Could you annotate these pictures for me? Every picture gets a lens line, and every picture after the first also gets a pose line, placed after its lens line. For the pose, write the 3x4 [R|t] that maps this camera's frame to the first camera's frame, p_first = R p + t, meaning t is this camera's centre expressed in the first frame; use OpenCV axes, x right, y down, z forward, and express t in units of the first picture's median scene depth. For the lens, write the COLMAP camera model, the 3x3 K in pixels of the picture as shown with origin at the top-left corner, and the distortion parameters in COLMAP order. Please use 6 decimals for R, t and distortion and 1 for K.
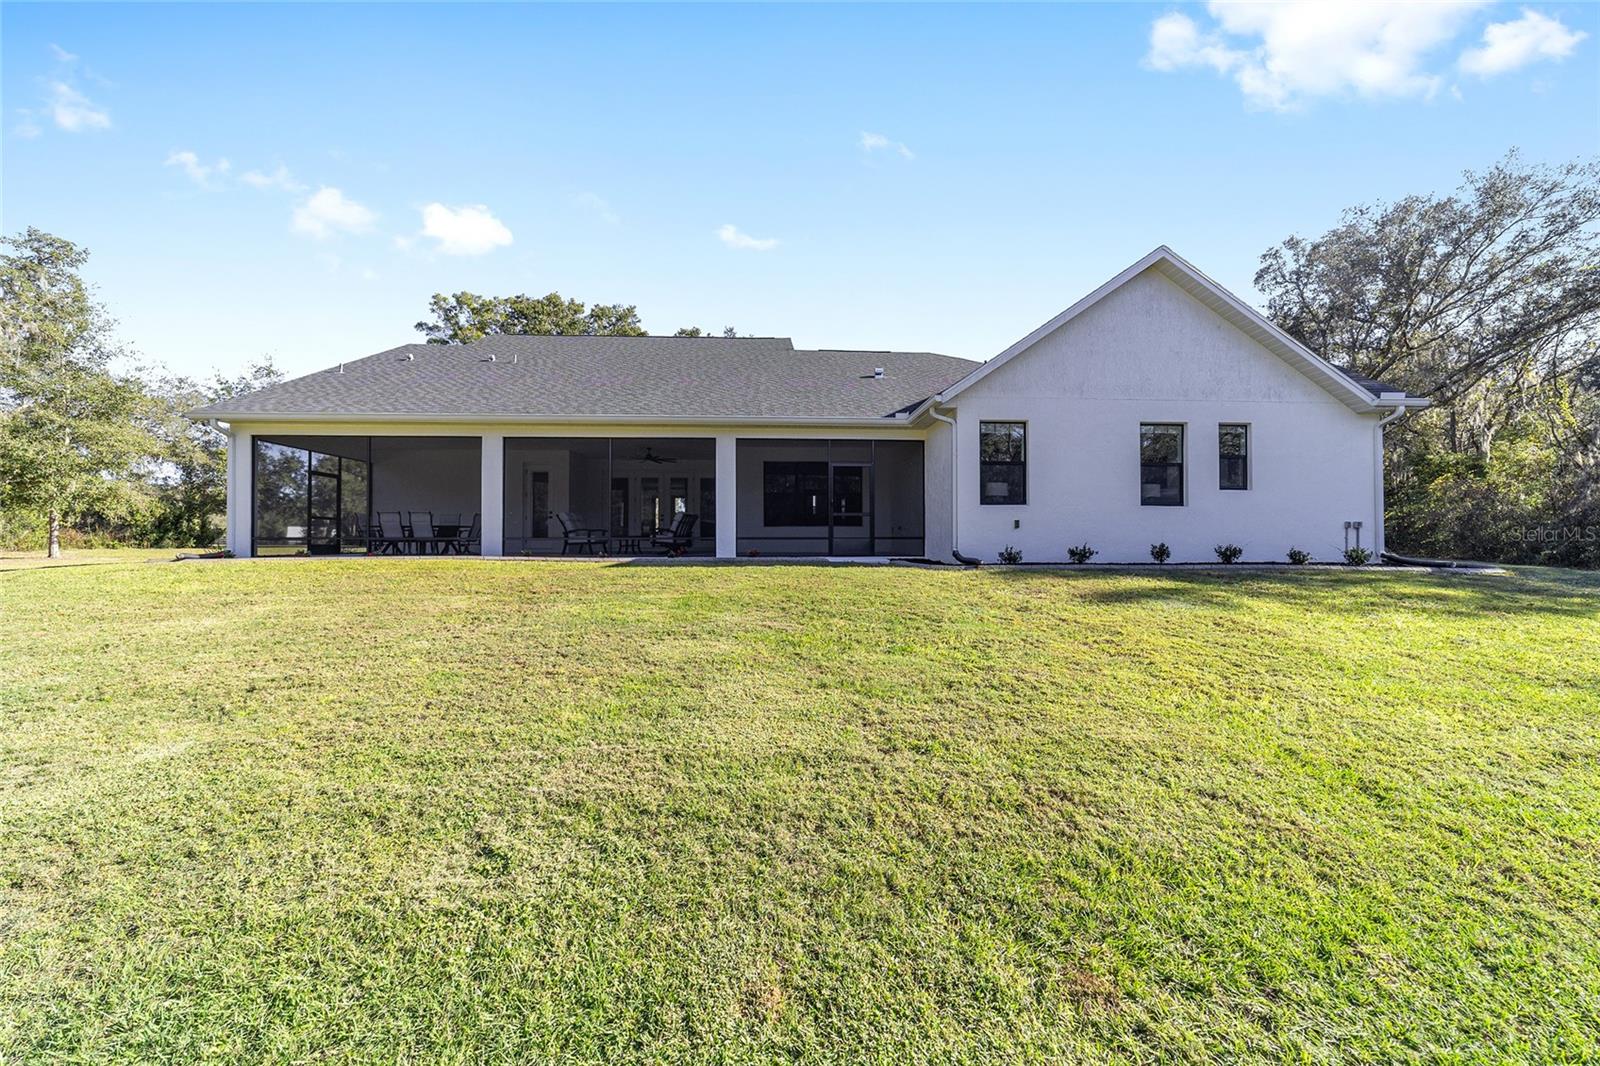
lens RADIAL K [[610.2, 0, 788.2], [0, 610.2, 537.6], [0, 0, 1]] dist [-0.005671, 0.001420]
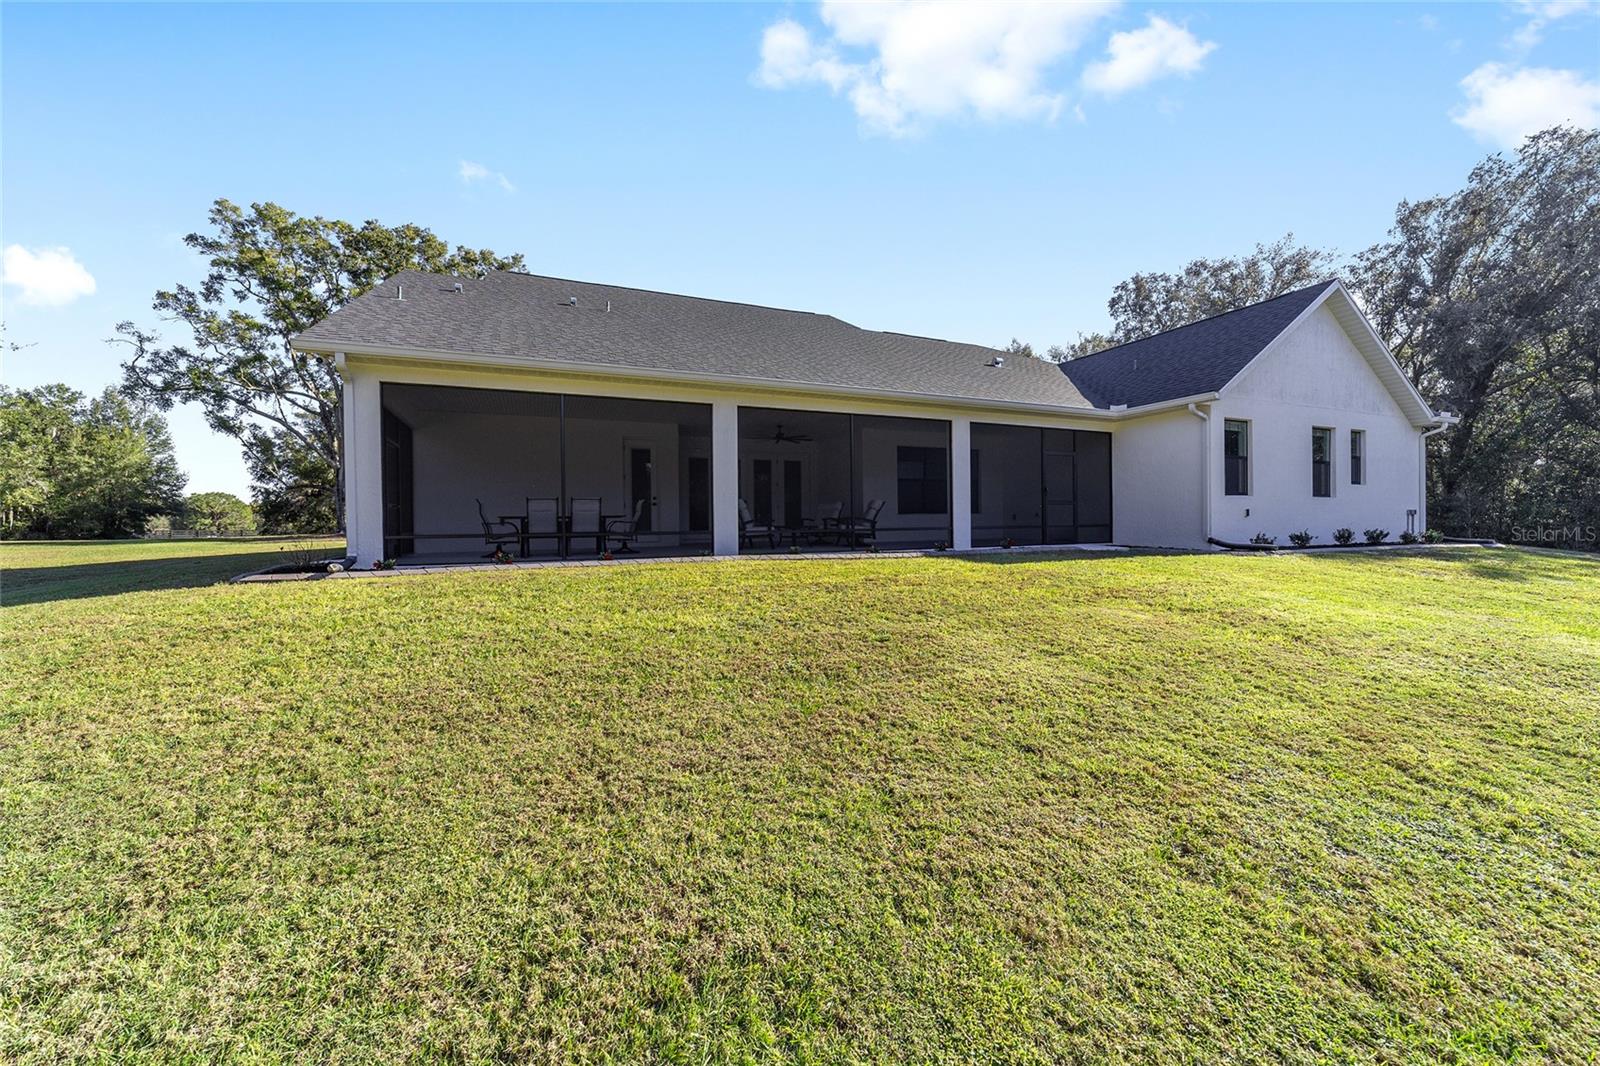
lens RADIAL K [[610.2, 0, 793.7], [0, 610.2, 528.4], [0, 0, 1]] dist [-0.005671, 0.001420]
pose [[0.937082, -0.011524, 0.348919, -0.714192], [0.007731, 0.999895, 0.012264, -0.012514], [-0.349024, -0.008795, 0.937073, 0.225917]]
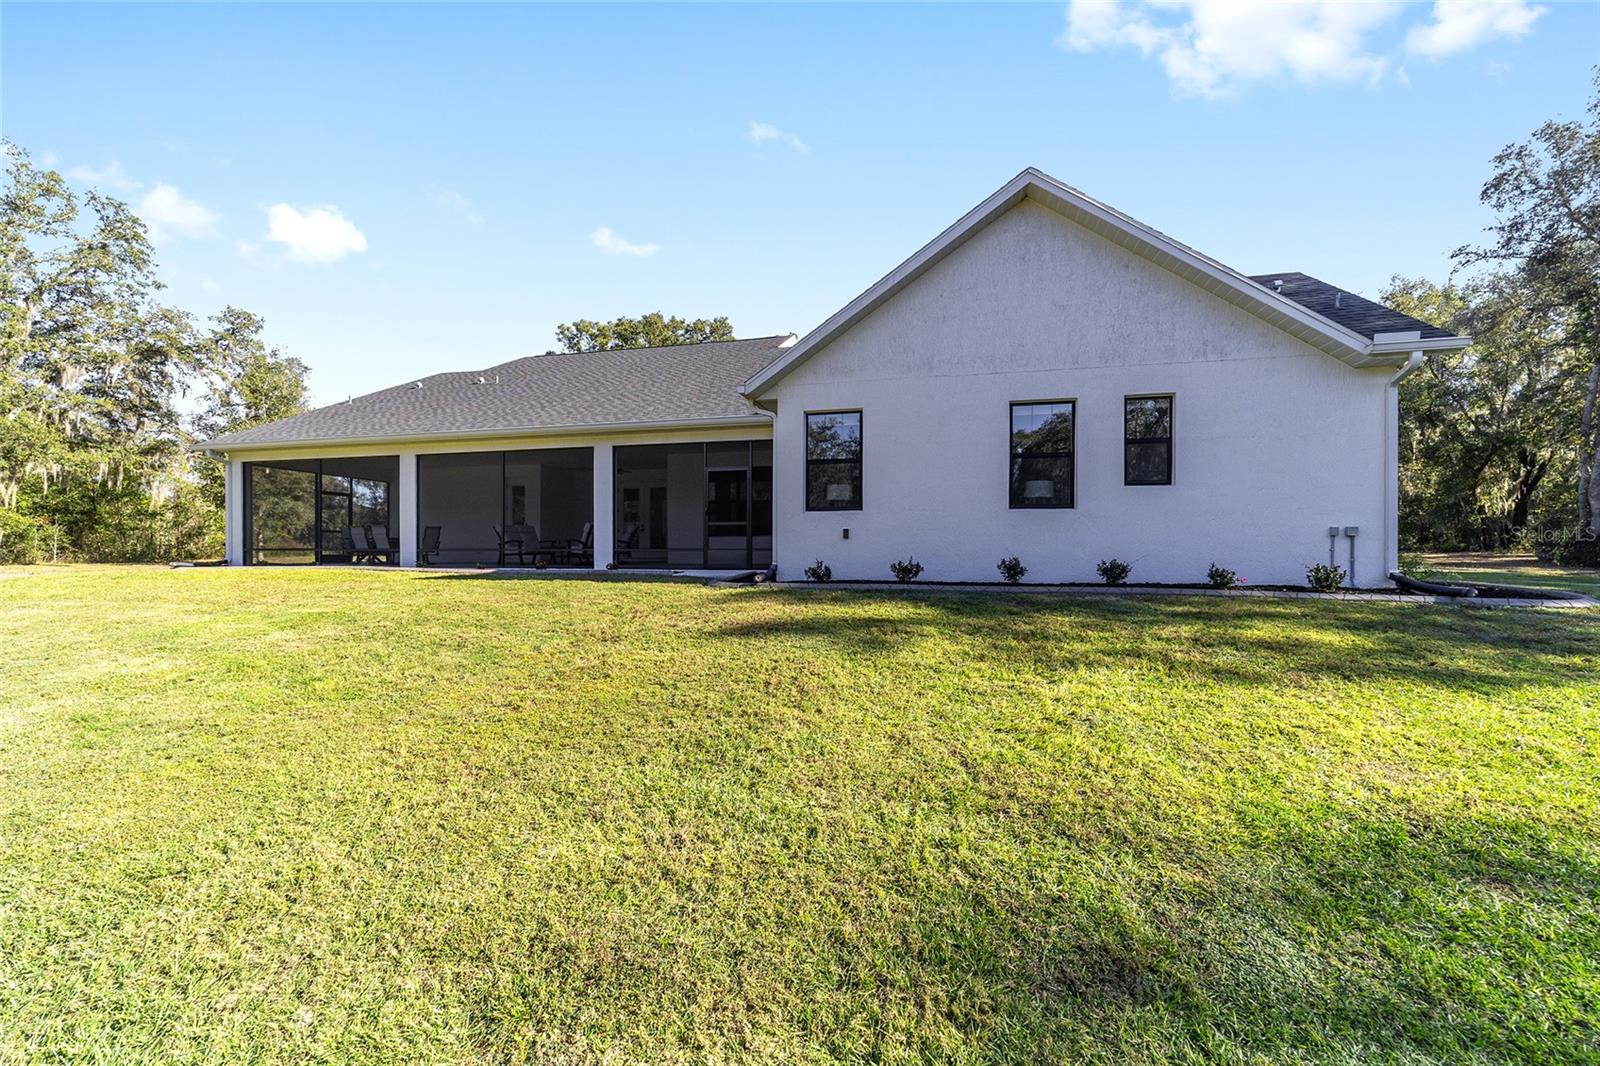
lens RADIAL K [[610.2, 0, 788.2], [0, 610.2, 557.3], [0, 0, 1]] dist [-0.005671, 0.001420]
pose [[0.960994, 0.003993, -0.276542, 0.480661], [0.002595, 0.999722, 0.023451, -0.008945], [0.276559, -0.023254, 0.960716, 0.153996]]
